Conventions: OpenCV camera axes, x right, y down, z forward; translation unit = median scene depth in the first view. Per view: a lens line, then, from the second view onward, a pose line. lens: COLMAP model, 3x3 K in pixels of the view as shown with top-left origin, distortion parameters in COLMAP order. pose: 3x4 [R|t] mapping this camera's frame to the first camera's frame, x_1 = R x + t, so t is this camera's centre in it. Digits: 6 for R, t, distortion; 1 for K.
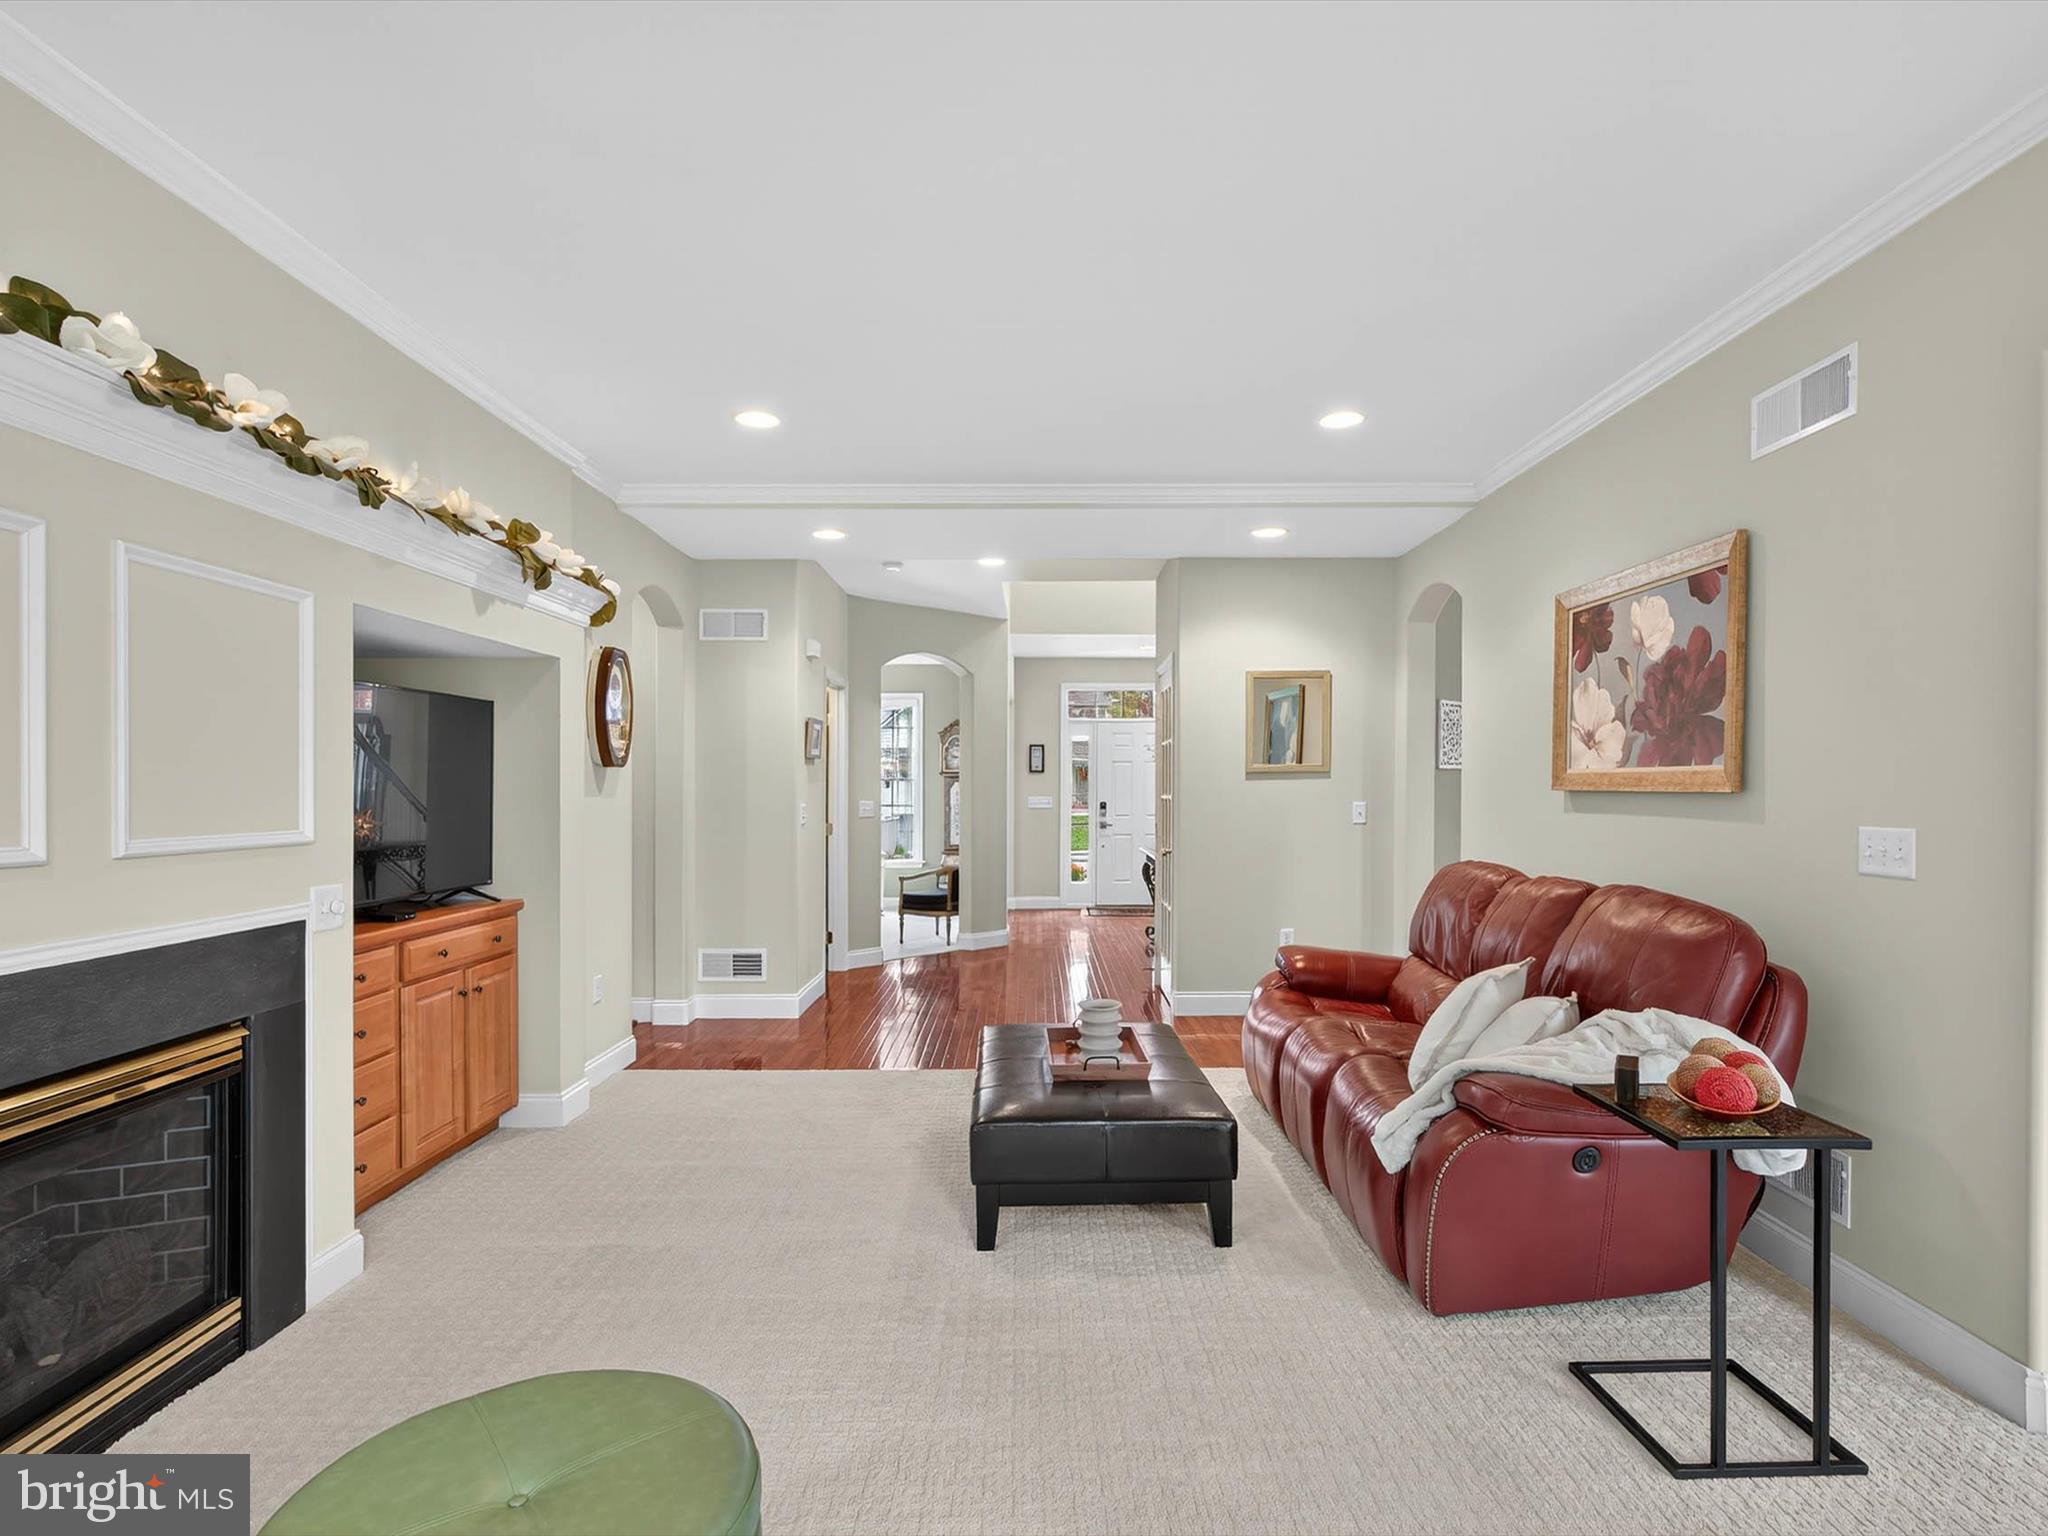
lens RADIAL K [[1033.4, 0, 1034.4], [0, 1033.4, 799.0], [0, 0, 1]] dist [-0.001356, -0.000404]
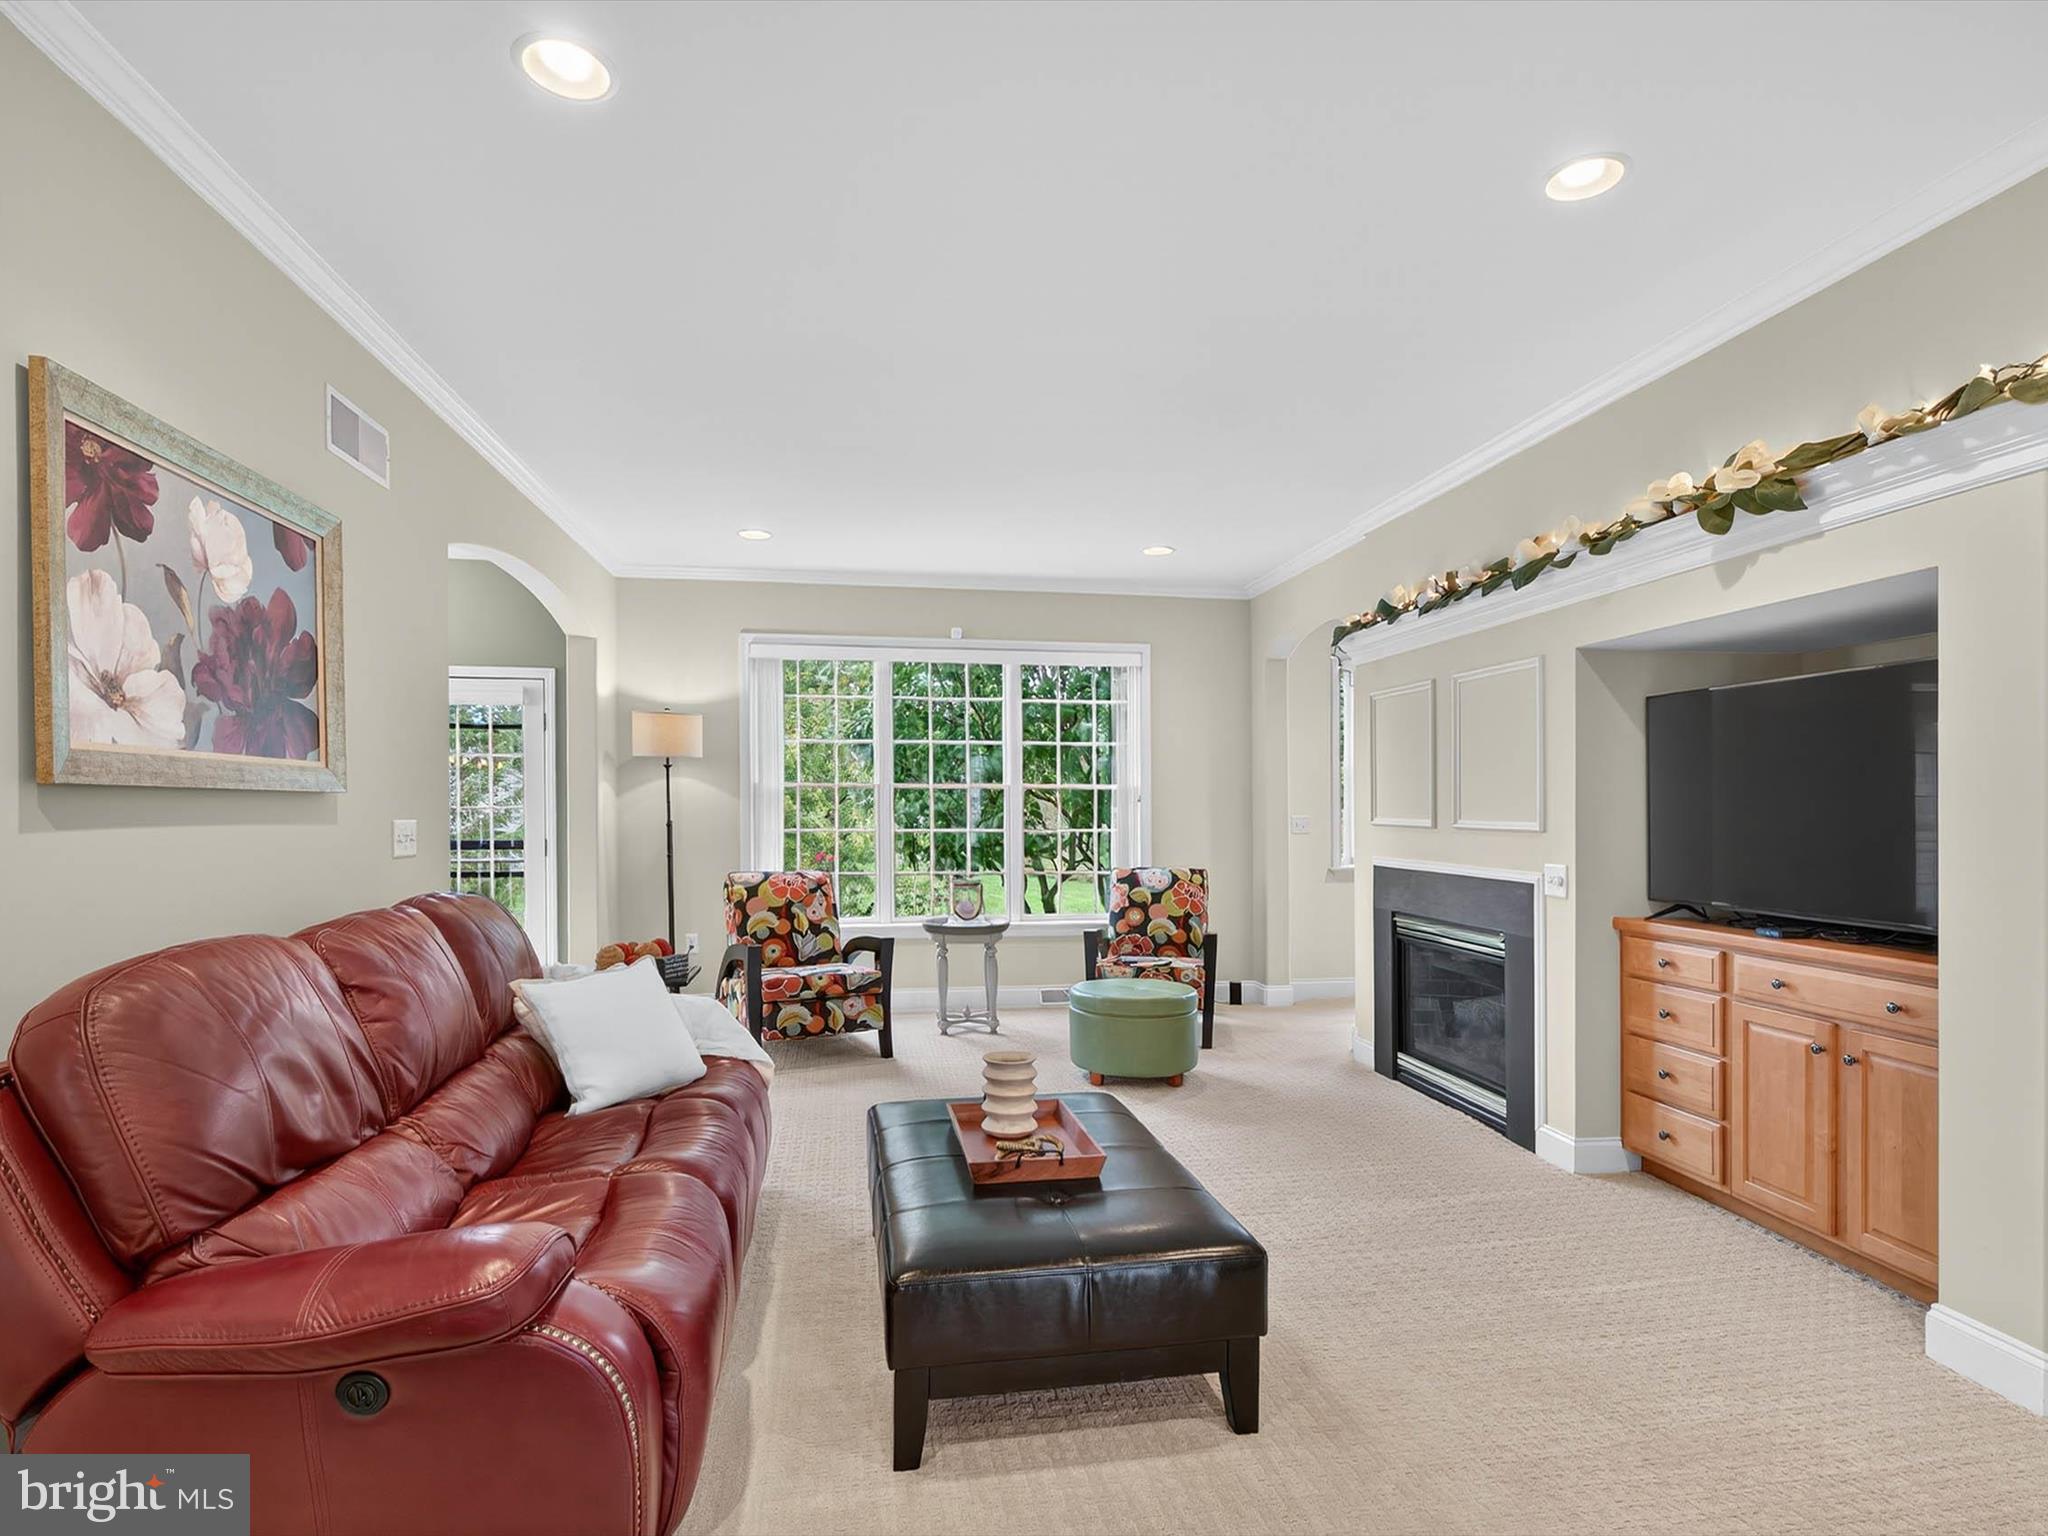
lens RADIAL K [[1033.4, 0, 1034.4], [0, 1033.4, 799.0], [0, 0, 1]] dist [-0.001356, -0.000404]
pose [[-0.984310, -0.002150, -0.176436, 0.191620], [-0.003692, 0.999958, 0.008414, -0.009078], [0.176411, 0.008934, -0.984276, 1.874281]]
